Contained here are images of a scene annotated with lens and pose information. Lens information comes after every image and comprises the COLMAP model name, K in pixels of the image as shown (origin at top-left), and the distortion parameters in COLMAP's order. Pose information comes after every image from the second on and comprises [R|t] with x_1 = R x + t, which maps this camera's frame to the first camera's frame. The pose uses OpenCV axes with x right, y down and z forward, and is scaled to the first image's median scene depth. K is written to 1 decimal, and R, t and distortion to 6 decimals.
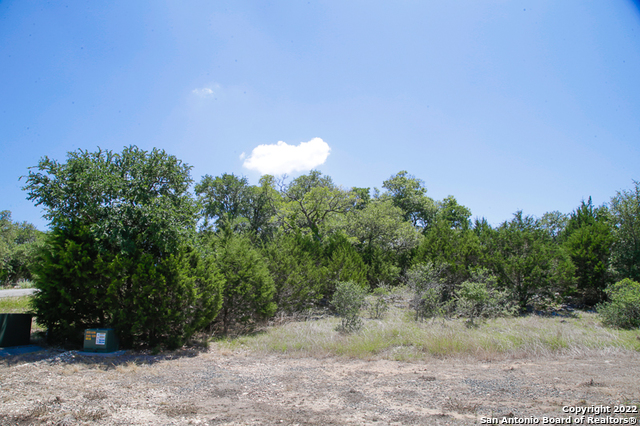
lens RADIAL K [[429.7, 0, 315.6], [0, 429.7, 221.4], [0, 0, 1]] dist [-0.138076, 0.071546]
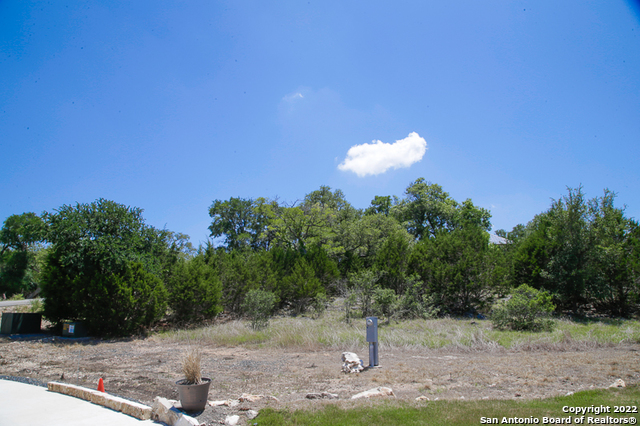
lens RADIAL K [[439.2, 0, 313.3], [0, 439.2, 221.8], [0, 0, 1]] dist [-0.121955, 0.076684]
pose [[0.971757, -0.049708, -0.230691, 0.454529], [0.049022, 0.998760, -0.008709, -0.036780], [0.230838, -0.002846, 0.972988, -0.207418]]
